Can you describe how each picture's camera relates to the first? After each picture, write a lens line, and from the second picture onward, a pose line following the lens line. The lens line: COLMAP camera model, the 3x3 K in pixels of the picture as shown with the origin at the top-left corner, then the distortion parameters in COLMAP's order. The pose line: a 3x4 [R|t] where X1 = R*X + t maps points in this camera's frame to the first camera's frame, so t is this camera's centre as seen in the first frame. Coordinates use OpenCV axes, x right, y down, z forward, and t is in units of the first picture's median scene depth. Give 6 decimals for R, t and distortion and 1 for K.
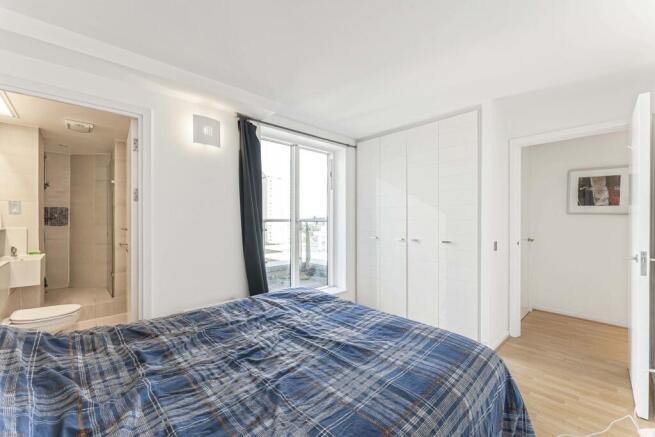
lens RADIAL K [[265.4, 0, 320.9], [0, 265.4, 217.8], [0, 0, 1]] dist [0.002750, 0.000402]
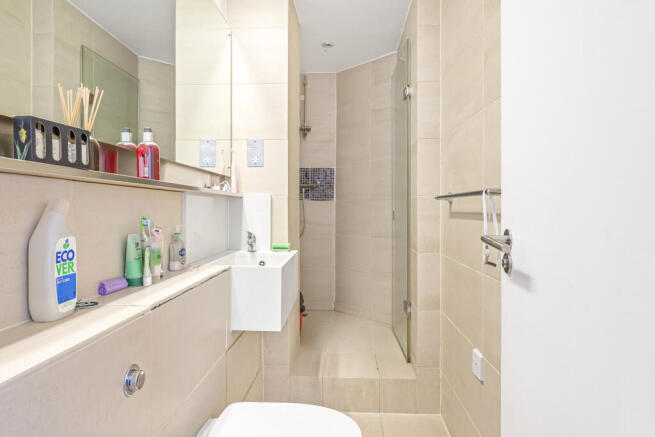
lens RADIAL K [[378.1, 0, 327.1], [0, 378.1, 206.5], [0, 0, 1]] dist [0.000165, 0.000013]
pose [[0.710567, -0.001451, -0.703628, -0.436887], [0.000181, 0.999998, -0.001879, 0.048062], [0.703630, 0.001207, 0.710566, 0.464442]]
